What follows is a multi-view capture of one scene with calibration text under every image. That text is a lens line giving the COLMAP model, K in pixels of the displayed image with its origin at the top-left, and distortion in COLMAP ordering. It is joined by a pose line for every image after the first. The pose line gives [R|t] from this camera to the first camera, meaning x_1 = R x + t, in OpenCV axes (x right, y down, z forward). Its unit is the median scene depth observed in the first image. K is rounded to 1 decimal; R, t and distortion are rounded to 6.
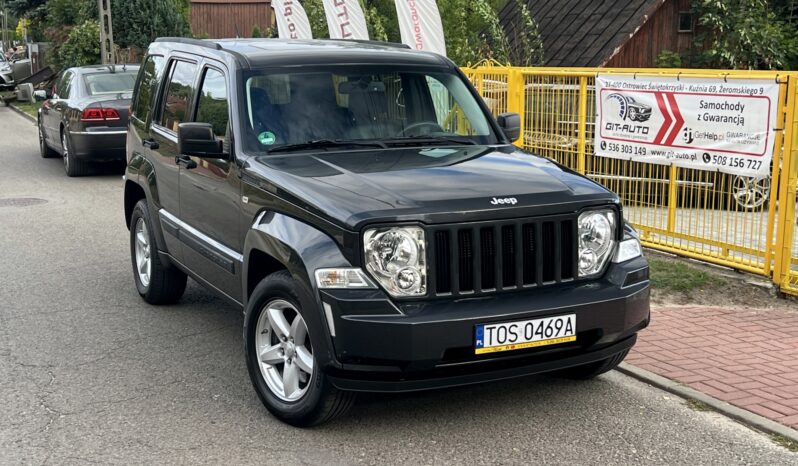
lens RADIAL K [[1066.1, 0, 388.0], [0, 1066.1, 251.3], [0, 0, 1]] dist [0.196148, -0.551122]
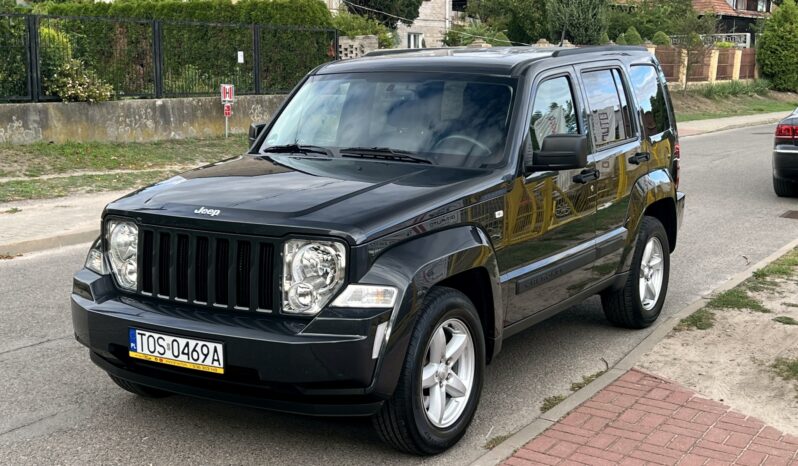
lens RADIAL K [[1066.1, 0, 388.0], [0, 1066.1, 251.3], [0, 0, 1]] dist [0.196148, -0.551122]
pose [[0.544779, 0.145946, -0.825782, 0.982527], [-0.159404, 0.984807, 0.068891, -0.102792], [0.823290, 0.094103, 0.559766, 0.601192]]
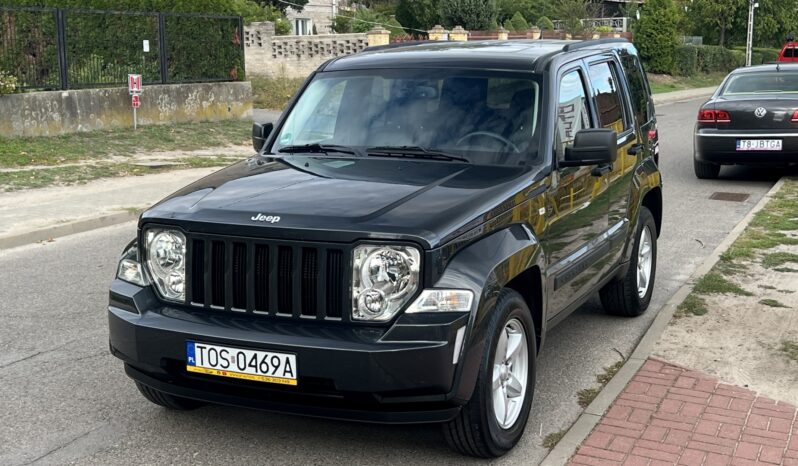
lens RADIAL K [[1066.1, 0, 388.0], [0, 1066.1, 251.3], [0, 0, 1]] dist [0.196148, -0.551122]
pose [[0.639664, 0.138728, -0.756032, 0.871609], [-0.136773, 0.988425, 0.065650, -0.093211], [0.756388, 0.061411, 0.651234, 0.481174]]
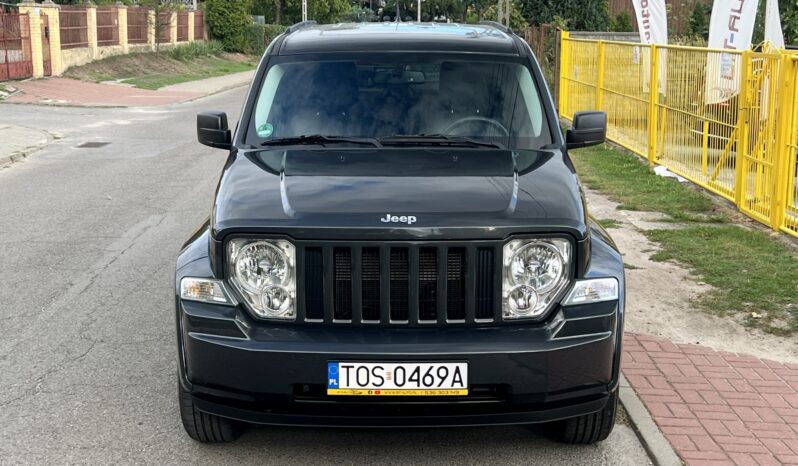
lens RADIAL K [[1066.1, 0, 388.0], [0, 1066.1, 251.3], [0, 0, 1]] dist [0.196148, -0.551122]
pose [[0.900187, 0.091431, -0.425797, 0.459982], [-0.082474, 0.995811, 0.039468, -0.053779], [0.427622, -0.000411, 0.903957, 0.234629]]
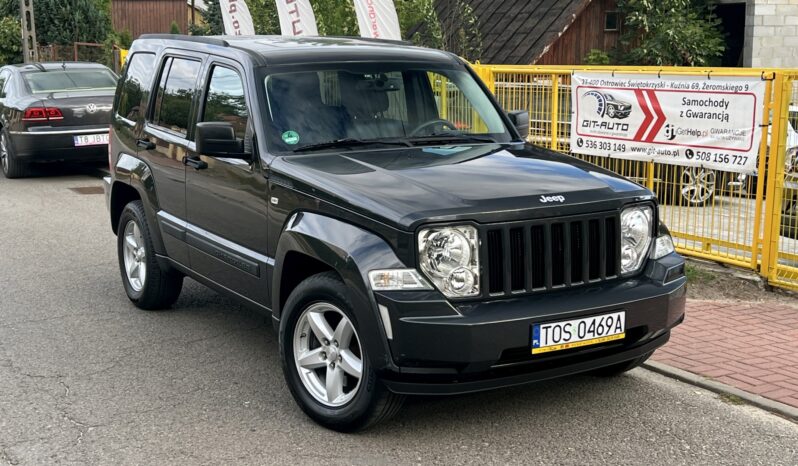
lens RADIAL K [[1066.1, 0, 388.0], [0, 1066.1, 251.3], [0, 0, 1]] dist [0.196148, -0.551122]
pose [[0.996240, -0.015805, 0.085178, -0.128094], [0.015680, 0.999875, 0.002129, -0.002886], [-0.085201, -0.000786, 0.996363, 0.023697]]
